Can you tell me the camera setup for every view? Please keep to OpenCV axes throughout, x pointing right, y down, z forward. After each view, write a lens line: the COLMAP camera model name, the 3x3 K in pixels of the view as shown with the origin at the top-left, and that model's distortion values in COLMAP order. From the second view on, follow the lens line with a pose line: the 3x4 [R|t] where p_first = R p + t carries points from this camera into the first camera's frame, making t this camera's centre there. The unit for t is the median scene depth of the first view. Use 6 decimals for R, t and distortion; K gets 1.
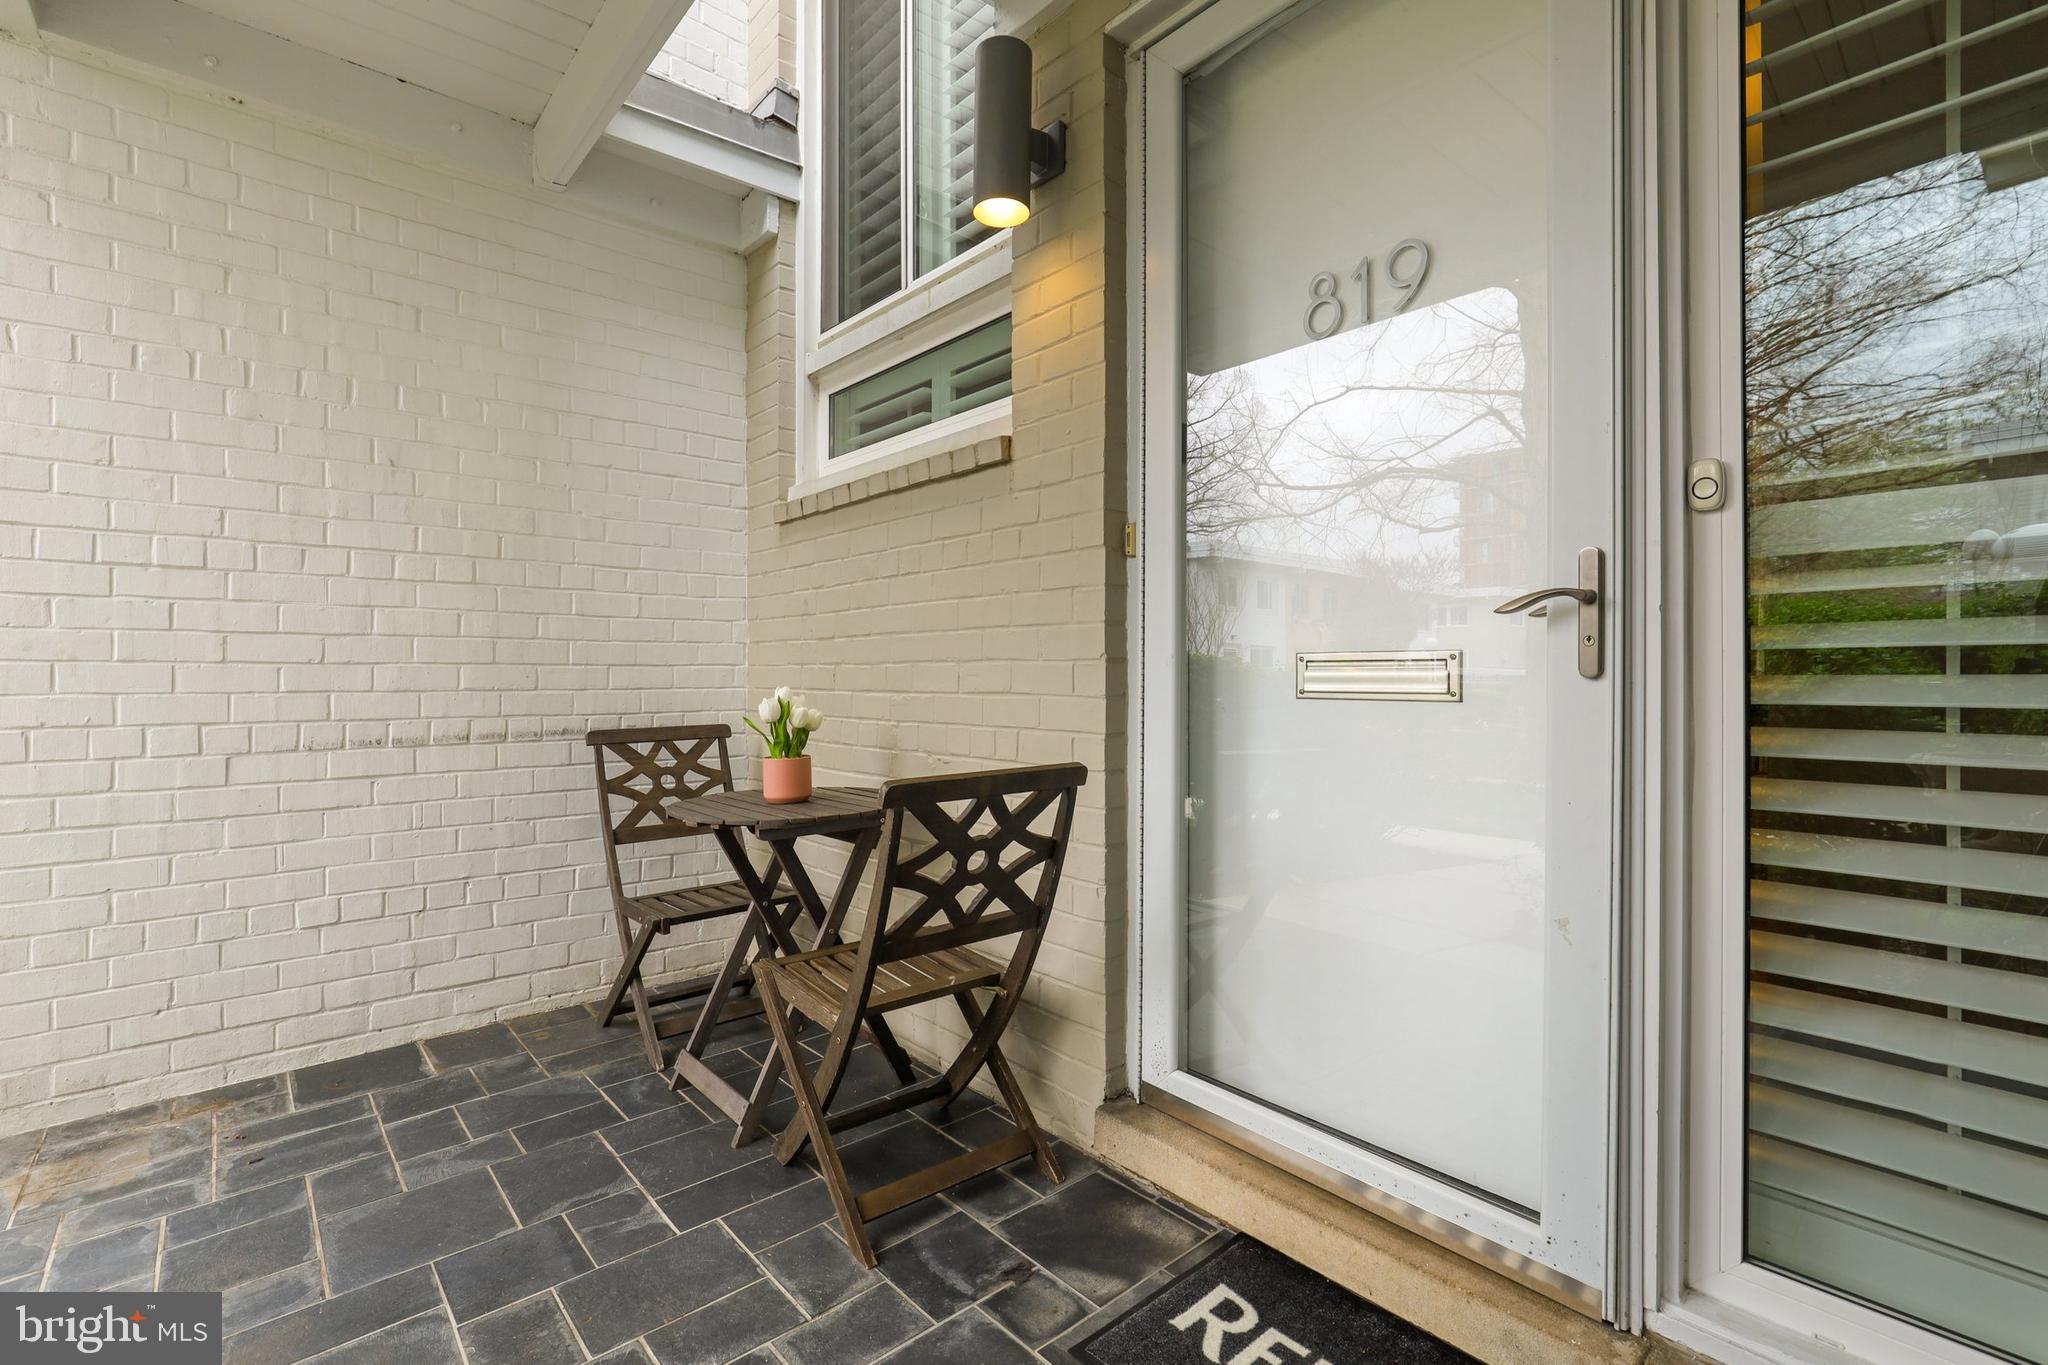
lens RADIAL K [[921.2, 0, 1014.9], [0, 921.2, 677.7], [0, 0, 1]] dist [-0.020226, 0.007286]
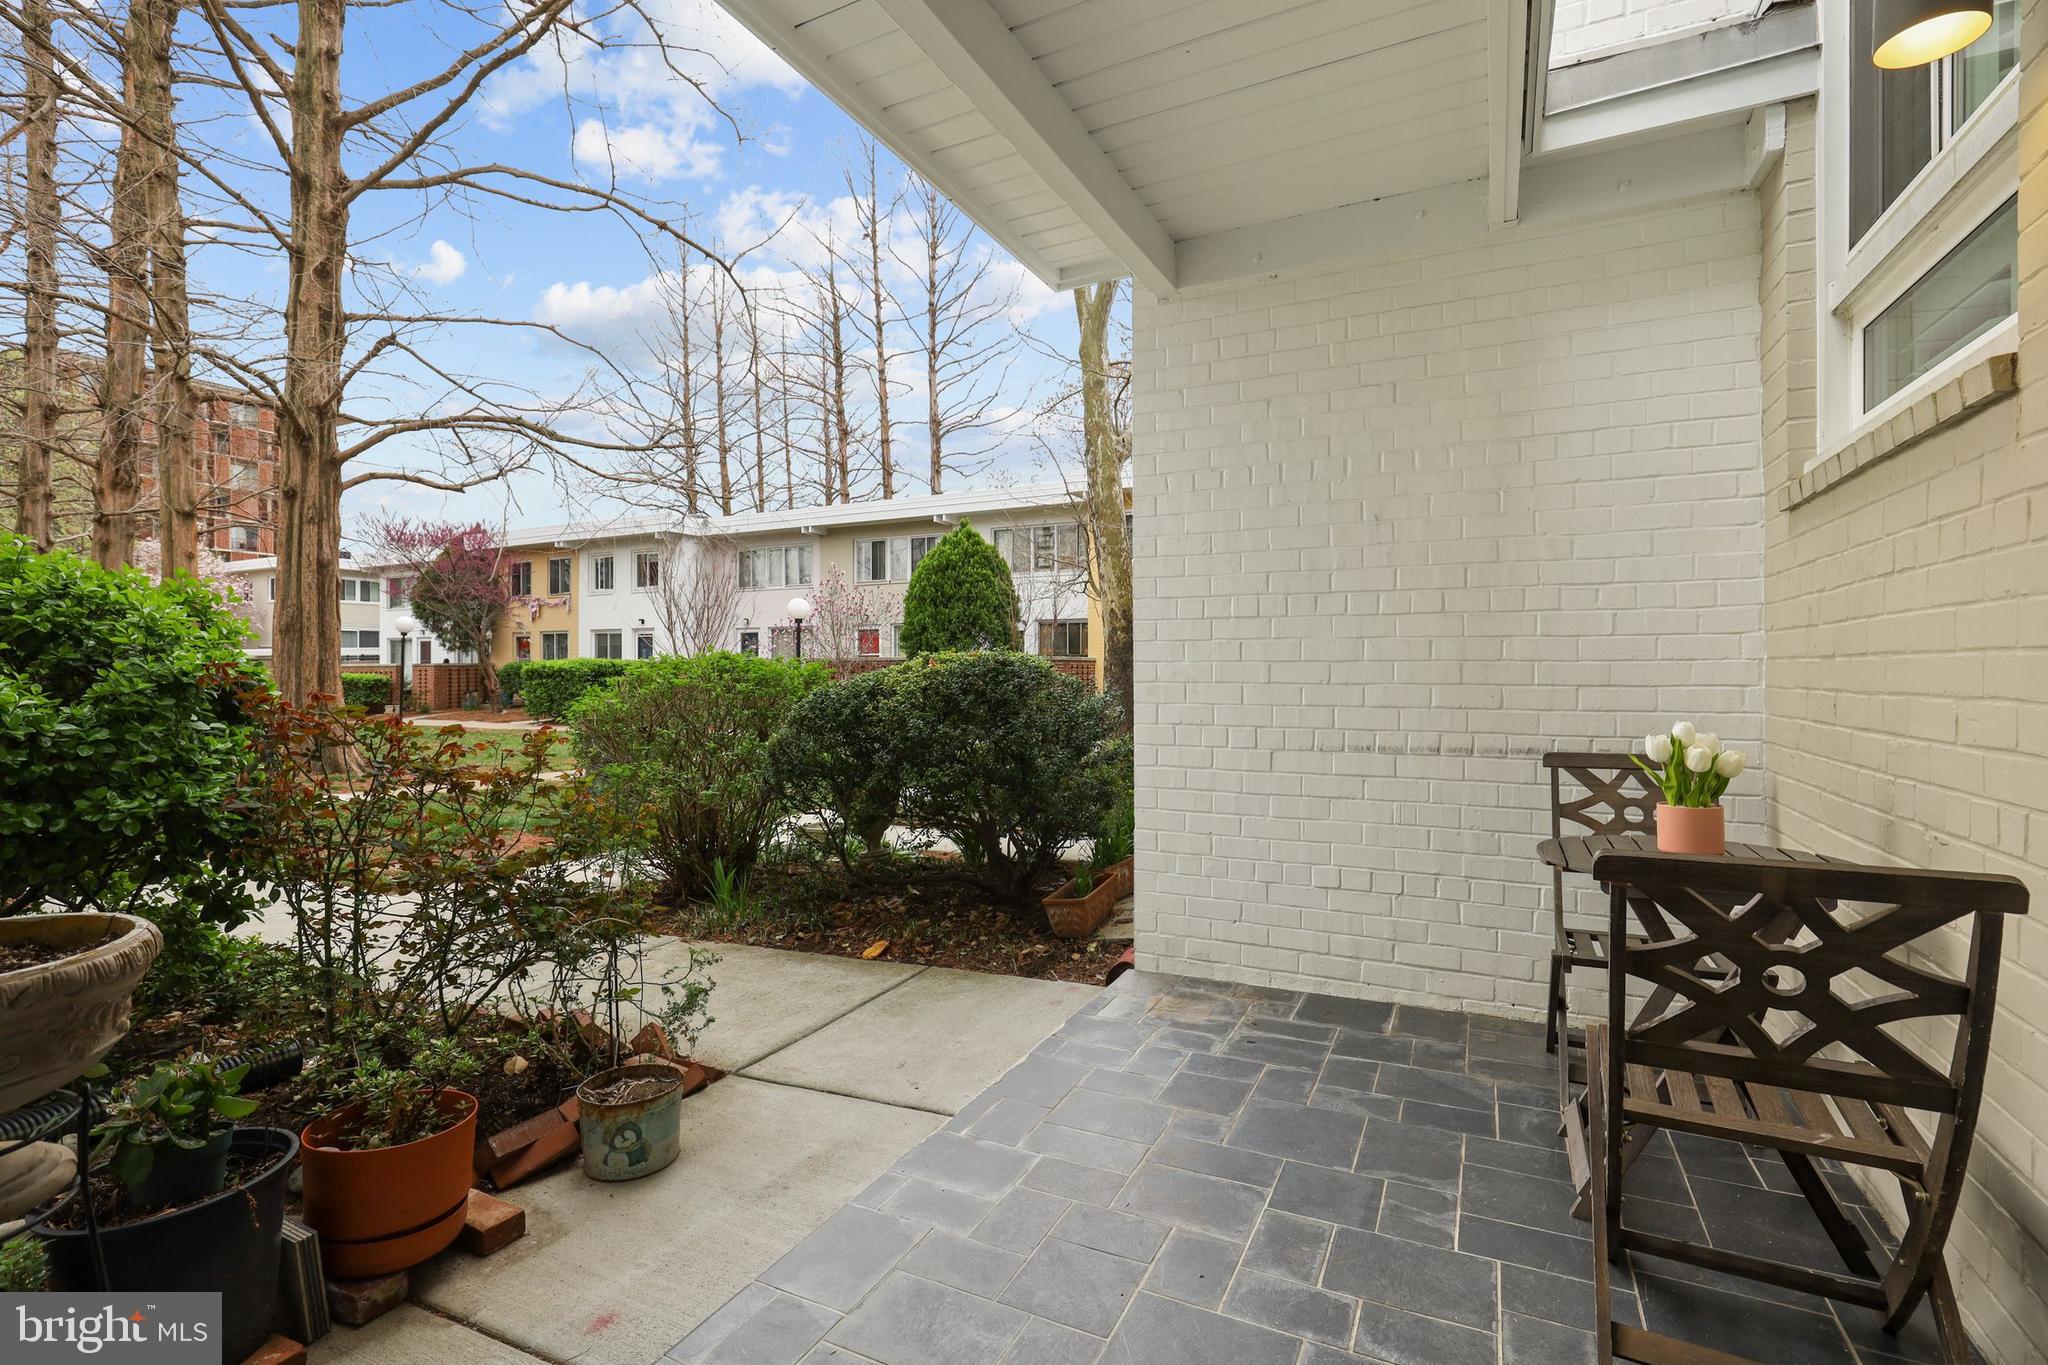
lens RADIAL K [[921.2, 0, 1014.9], [0, 921.2, 677.7], [0, 0, 1]] dist [-0.020226, 0.007286]
pose [[0.386167, 0.007503, -0.922398, 0.258826], [-0.003442, 0.999972, 0.006693, -0.031120], [0.922423, 0.000590, 0.386182, 0.092180]]
